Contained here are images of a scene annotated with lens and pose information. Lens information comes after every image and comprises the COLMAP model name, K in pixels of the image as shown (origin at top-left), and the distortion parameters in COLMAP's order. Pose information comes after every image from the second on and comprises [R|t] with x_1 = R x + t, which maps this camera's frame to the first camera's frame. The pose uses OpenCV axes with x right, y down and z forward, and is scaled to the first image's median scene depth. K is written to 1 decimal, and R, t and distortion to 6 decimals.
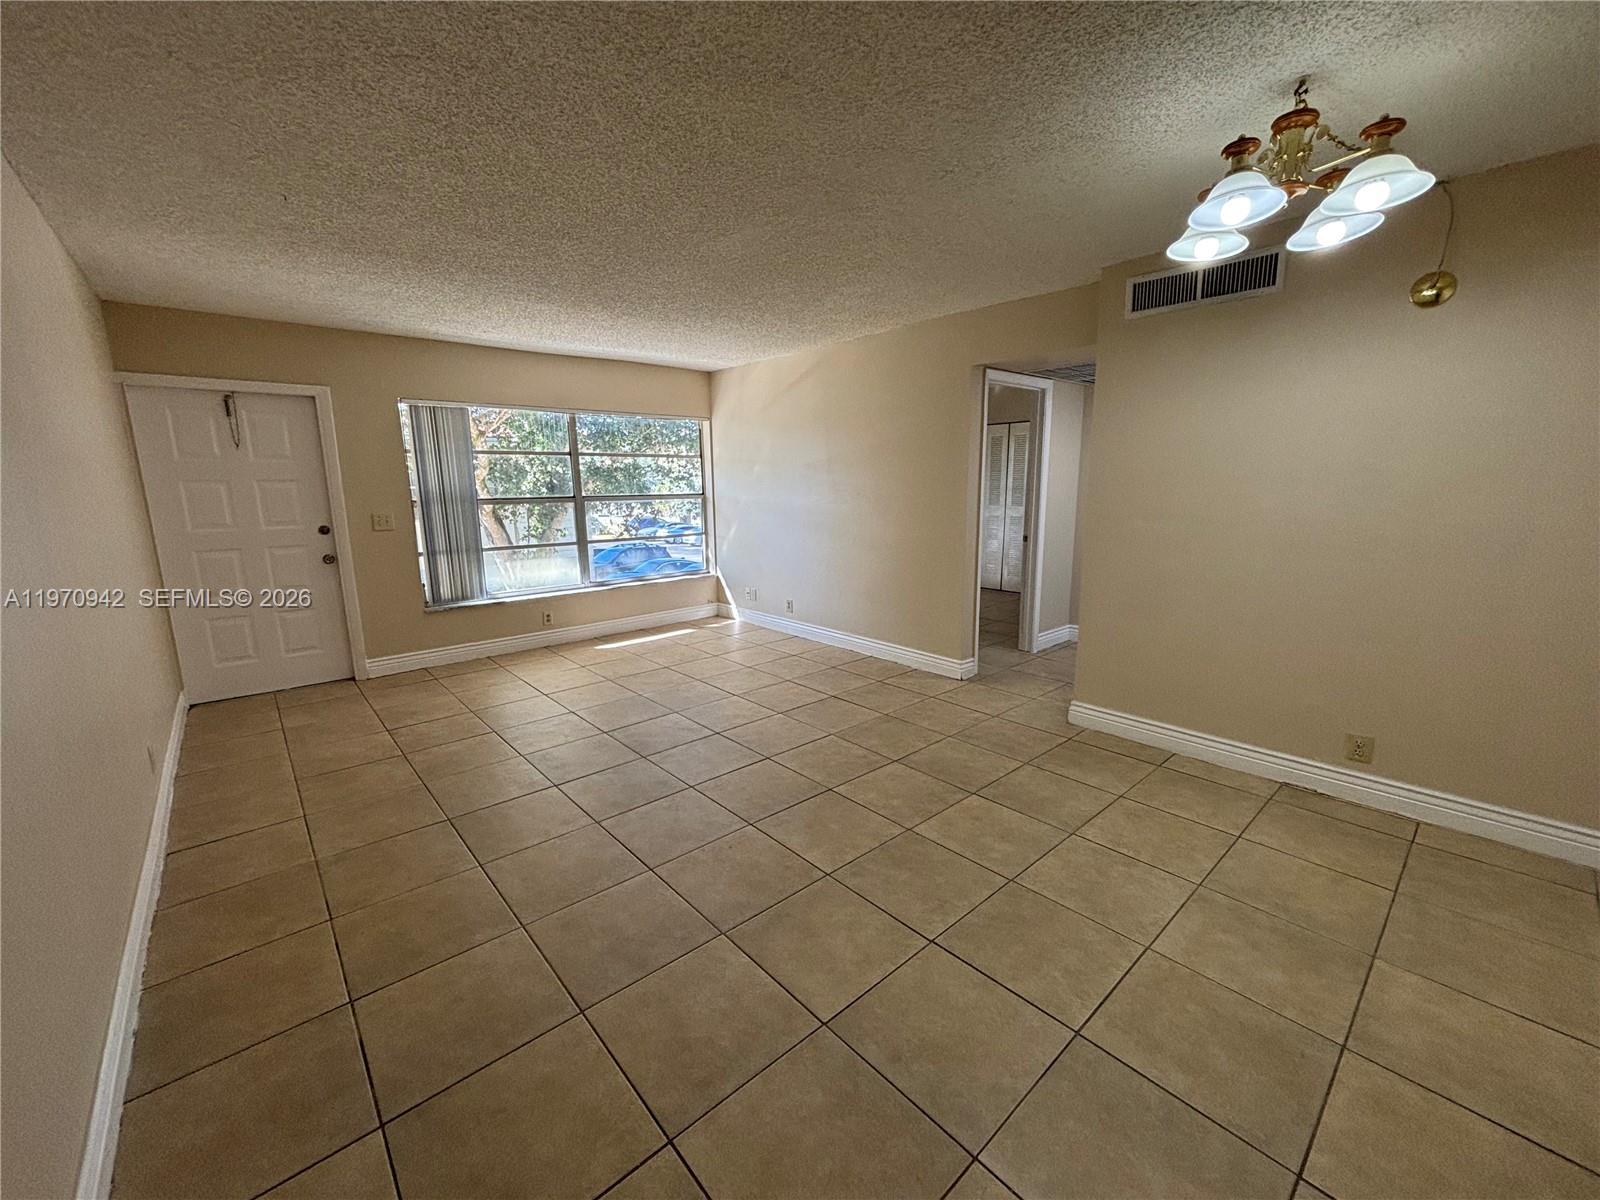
lens RADIAL K [[640.4, 0, 801.1], [0, 640.4, 601.5], [0, 0, 1]] dist [0.001640, 0.000215]
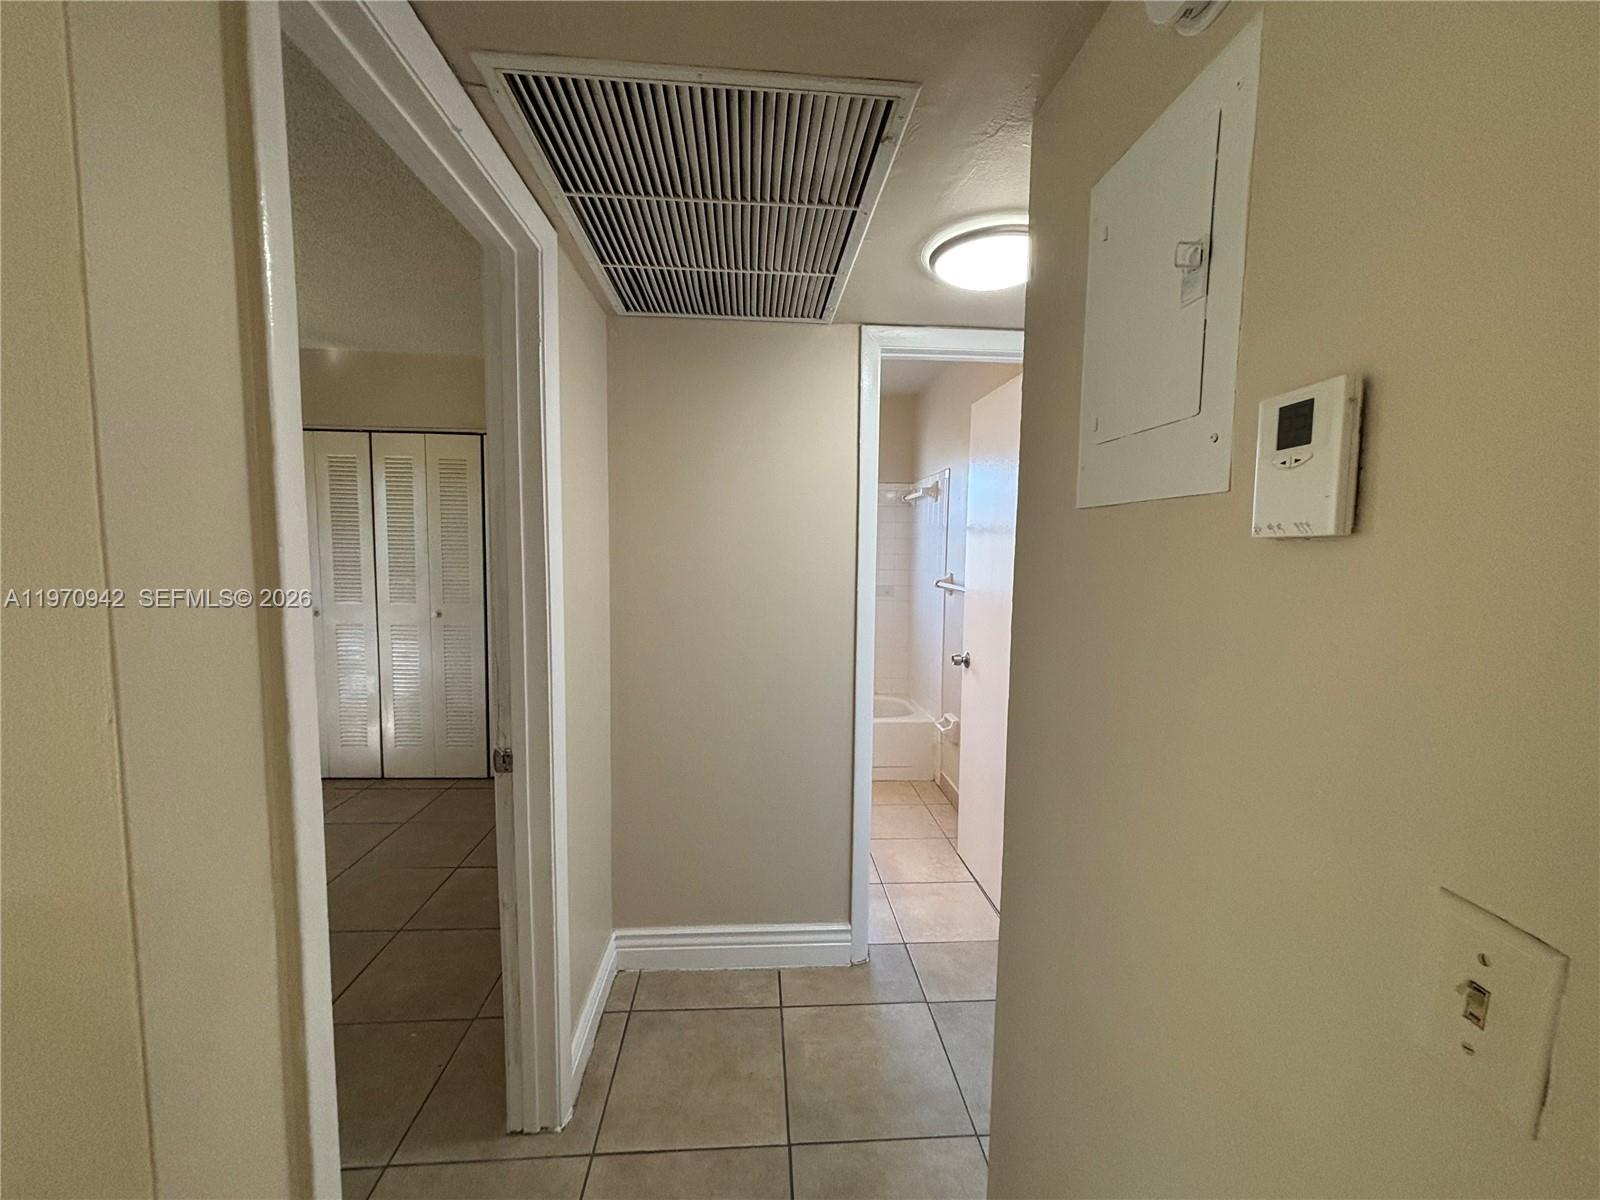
lens RADIAL K [[640.4, 0, 803.5], [0, 640.4, 598.1], [0, 0, 1]] dist [0.001640, 0.000215]
pose [[0.608103, -0.044373, 0.792617, 0.288173], [0.129385, 0.990626, -0.043807, -0.194967], [-0.783244, 0.129191, 0.608144, 0.989822]]
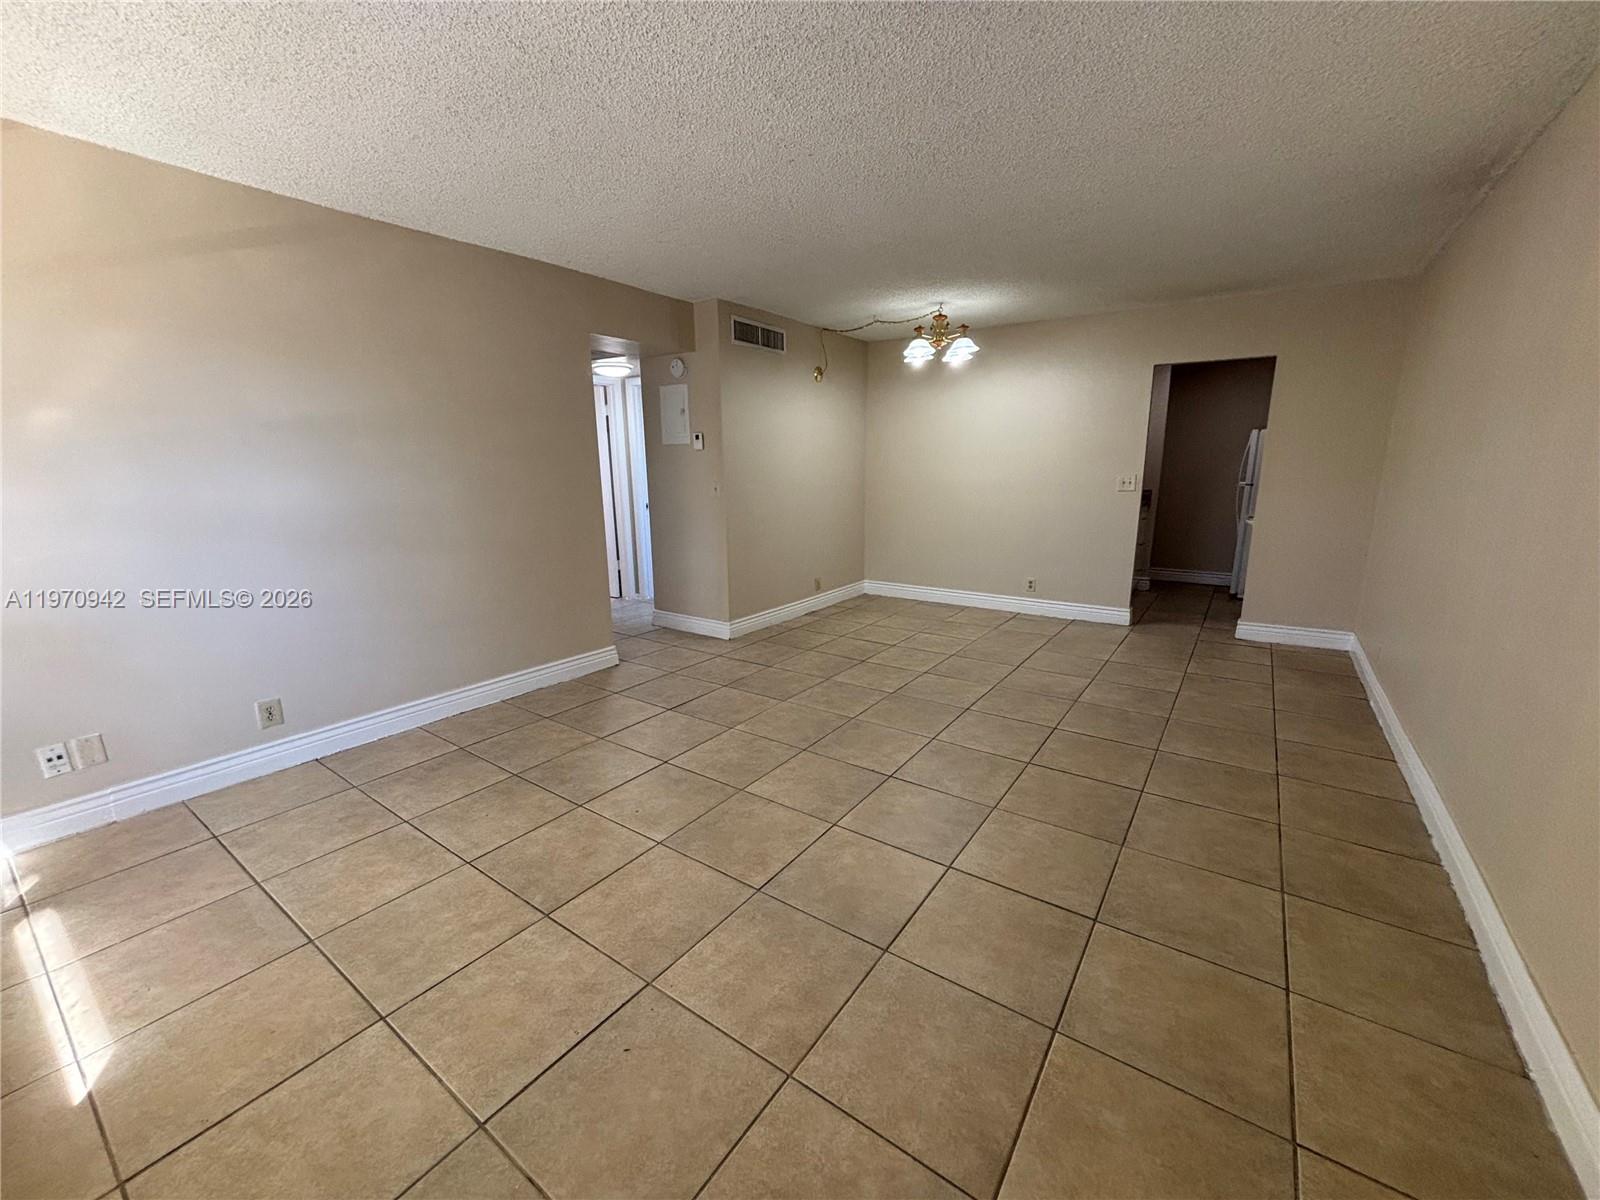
lens RADIAL K [[640.4, 0, 803.4], [0, 640.4, 601.2], [0, 0, 1]] dist [0.001640, 0.000215]
pose [[-0.228951, -0.193295, 0.954054, -0.885775], [0.195790, 0.950914, 0.239644, -0.178670], [-0.953545, 0.241661, -0.179867, 1.095477]]
